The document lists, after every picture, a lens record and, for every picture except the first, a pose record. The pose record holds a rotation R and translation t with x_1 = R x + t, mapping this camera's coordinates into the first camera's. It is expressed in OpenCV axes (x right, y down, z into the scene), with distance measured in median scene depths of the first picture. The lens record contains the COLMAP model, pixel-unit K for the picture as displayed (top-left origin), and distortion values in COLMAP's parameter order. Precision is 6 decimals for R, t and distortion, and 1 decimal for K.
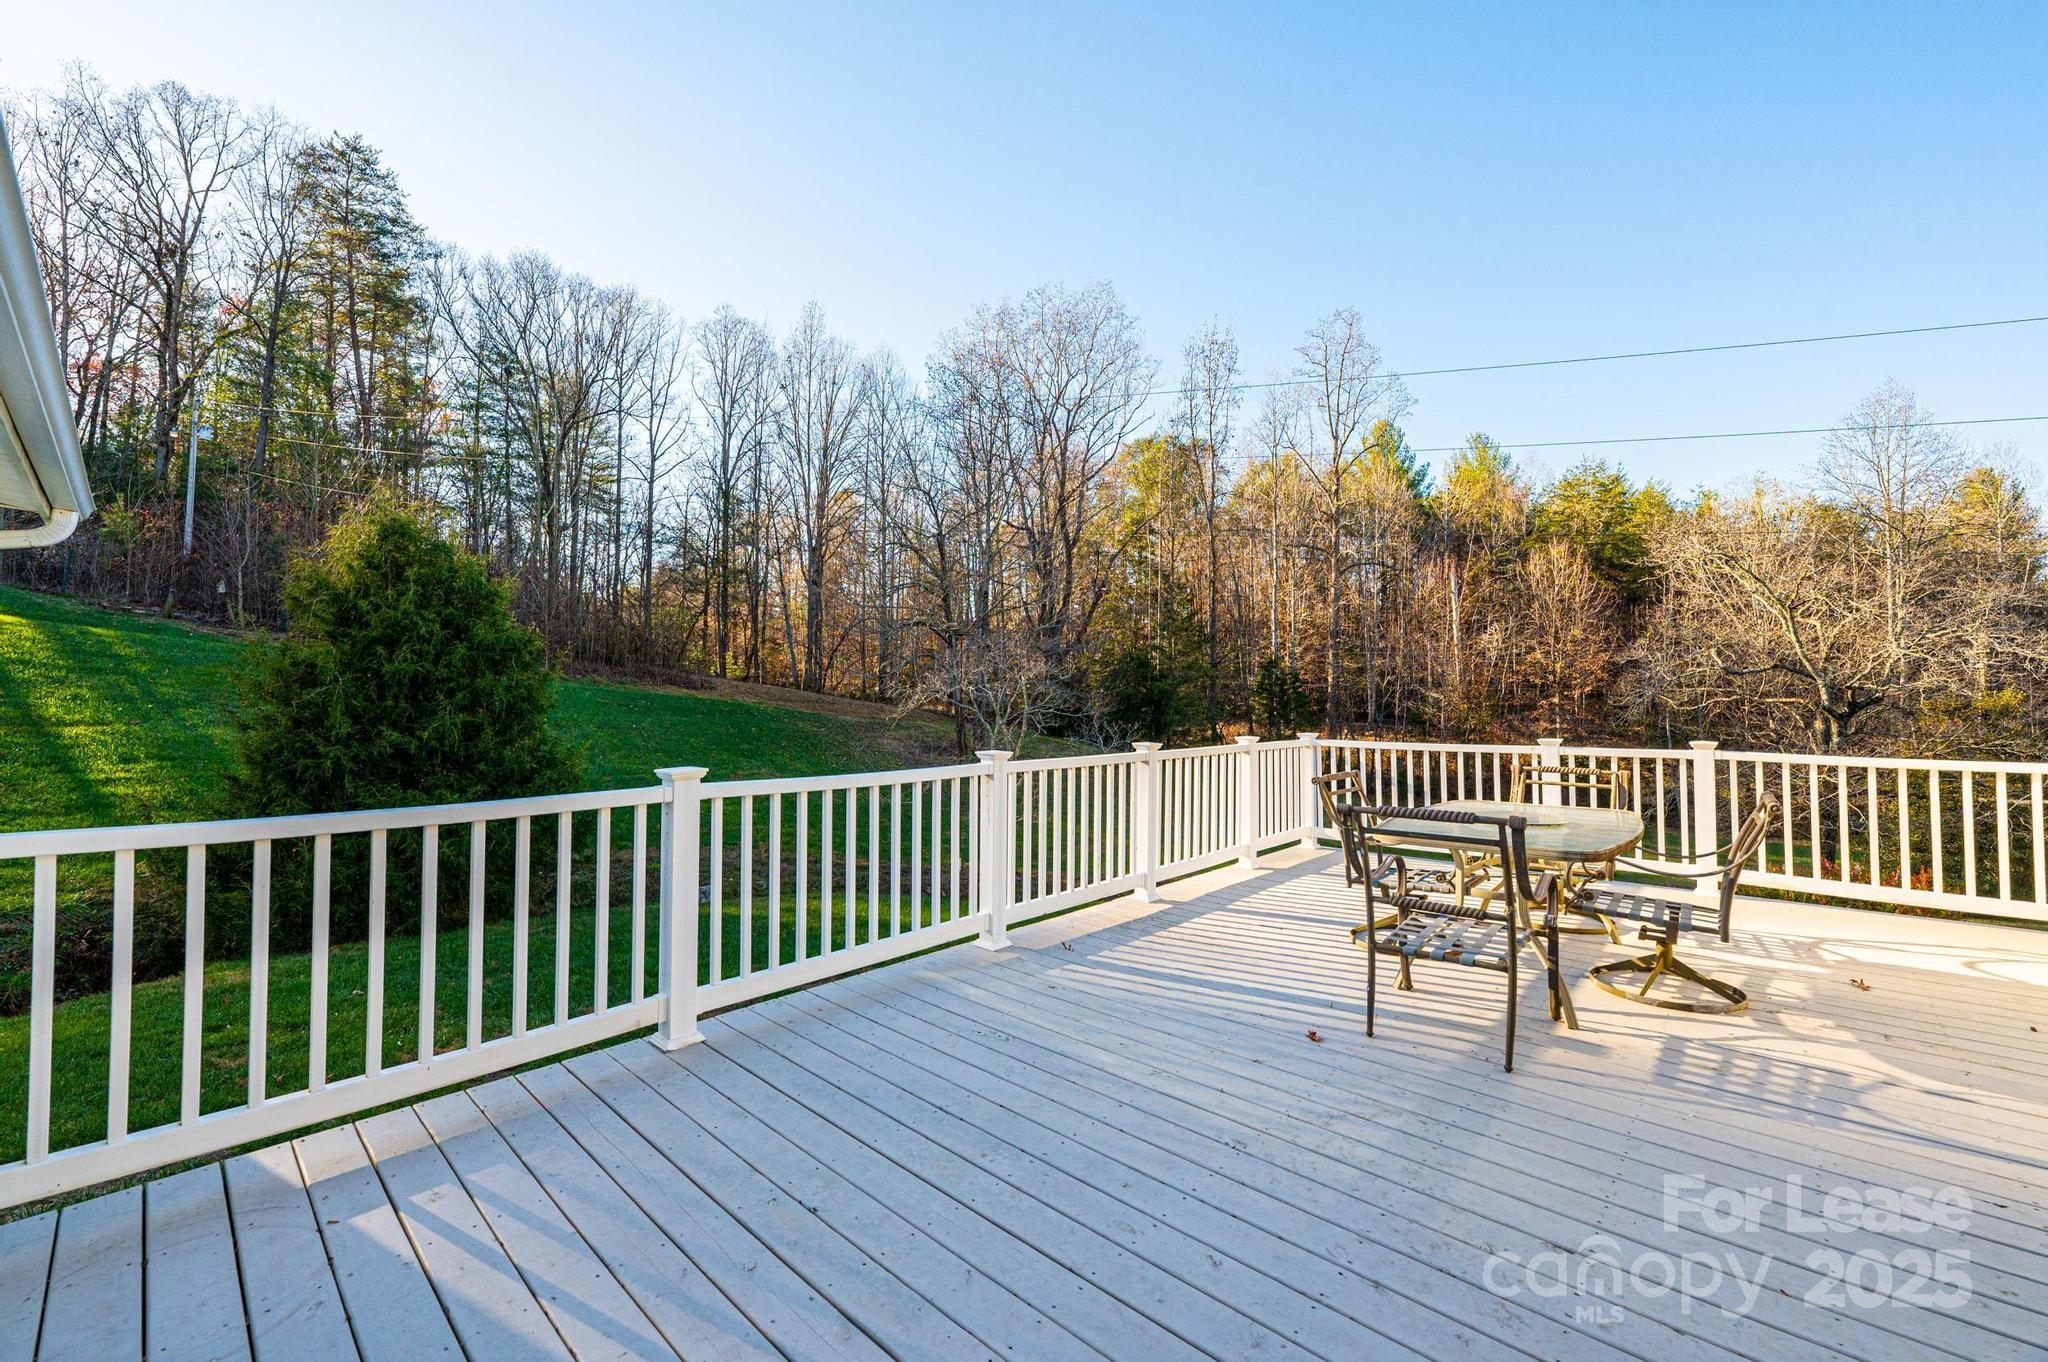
lens RADIAL K [[812.9, 0, 1023.0], [0, 812.9, 683.7], [0, 0, 1]] dist [-0.000430, 0.000248]
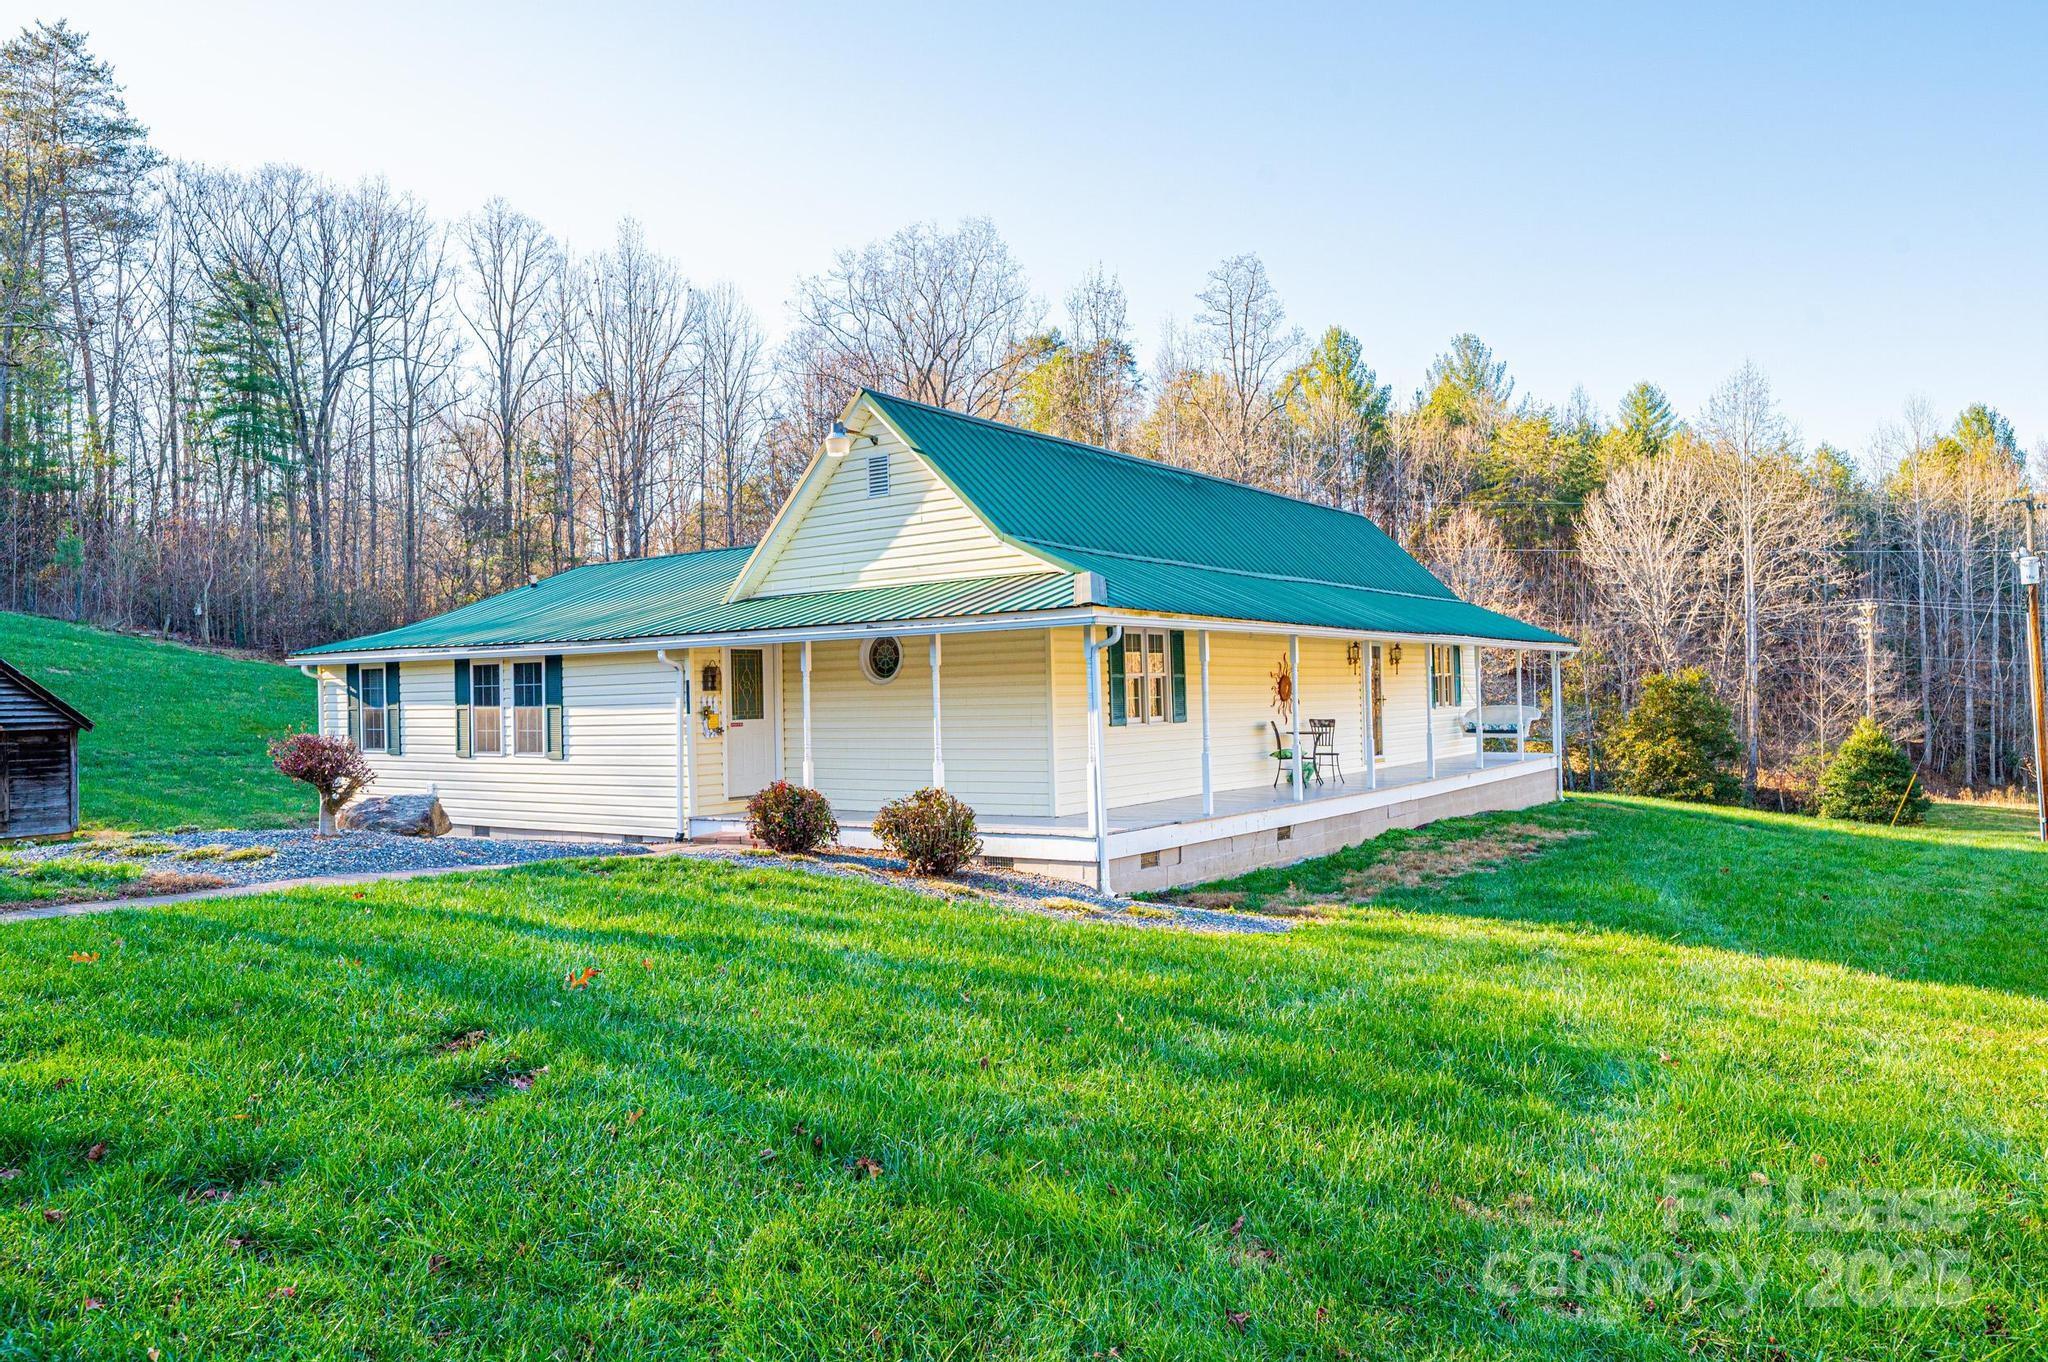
lens RADIAL K [[1362.8, 0, 1024.0], [0, 1362.8, 681.0], [0, 0, 1]] dist [-0.001288, 0.001938]
pose [[0.992021, -0.022317, 0.124080, -0.051414], [0.020751, 0.999688, 0.013897, -0.011876], [-0.124351, -0.011211, 0.992175, -0.490548]]
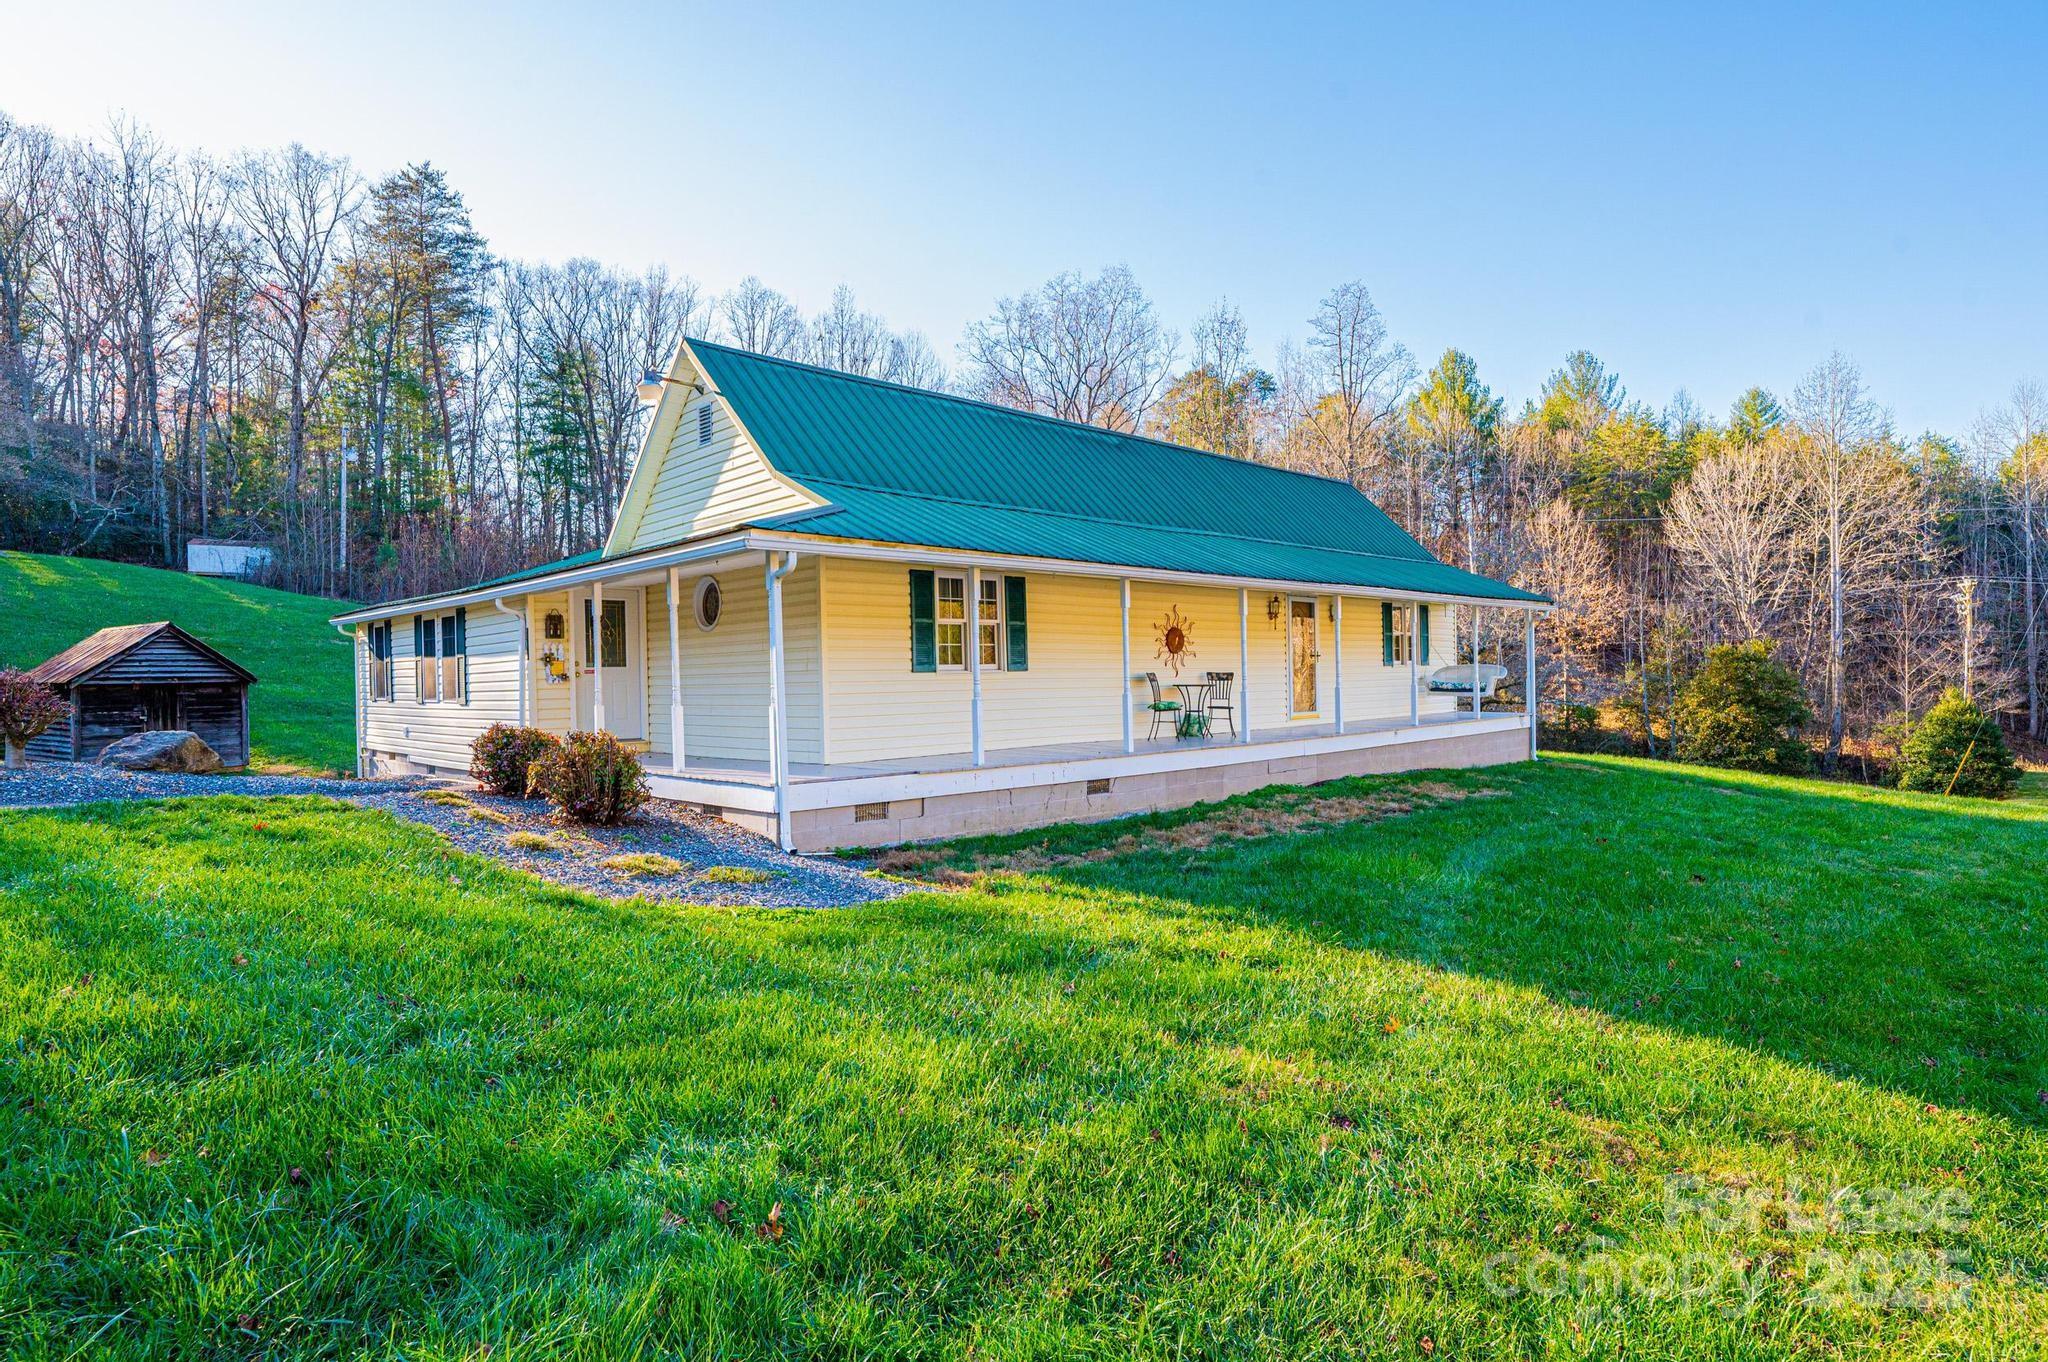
lens RADIAL K [[1080.6, 0, 1024.0], [0, 1080.6, 681.0], [0, 0, 1]] dist [-0.009631, 0.008608]
pose [[0.998099, -0.021503, -0.057762, 0.045085], [0.023156, 0.999337, 0.028104, -0.001007], [0.057120, -0.029388, 0.997935, -0.421020]]
